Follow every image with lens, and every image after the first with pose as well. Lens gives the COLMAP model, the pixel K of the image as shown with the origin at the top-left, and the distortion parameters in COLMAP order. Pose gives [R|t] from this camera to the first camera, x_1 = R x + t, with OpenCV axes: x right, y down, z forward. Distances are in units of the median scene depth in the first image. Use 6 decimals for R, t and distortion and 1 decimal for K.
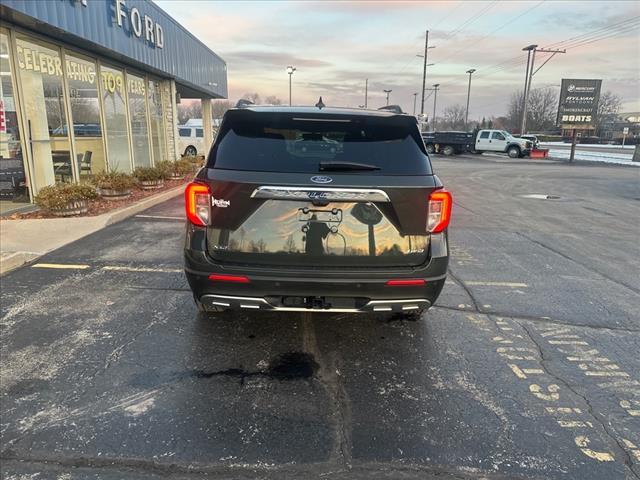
lens RADIAL K [[443.2, 0, 317.2], [0, 443.2, 243.7], [0, 0, 1]] dist [0.057844, -0.075045]
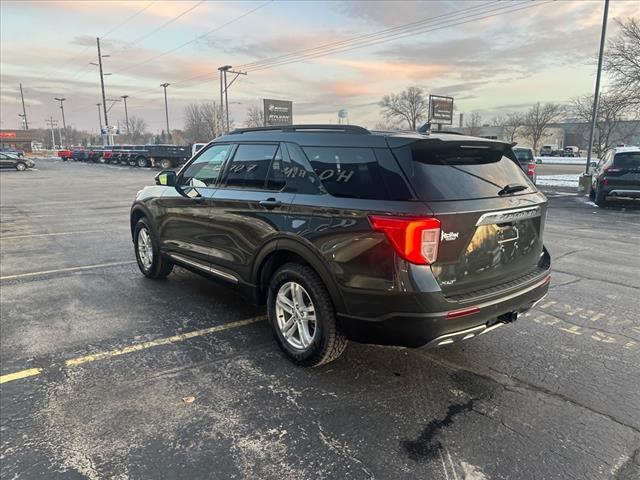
lens RADIAL K [[443.2, 0, 317.2], [0, 443.2, 243.7], [0, 0, 1]] dist [0.057844, -0.075045]
pose [[0.782480, -0.145784, 0.605370, -0.703607], [0.161300, 0.986477, 0.029071, -0.102953], [-0.601421, 0.074898, 0.795413, 0.284509]]
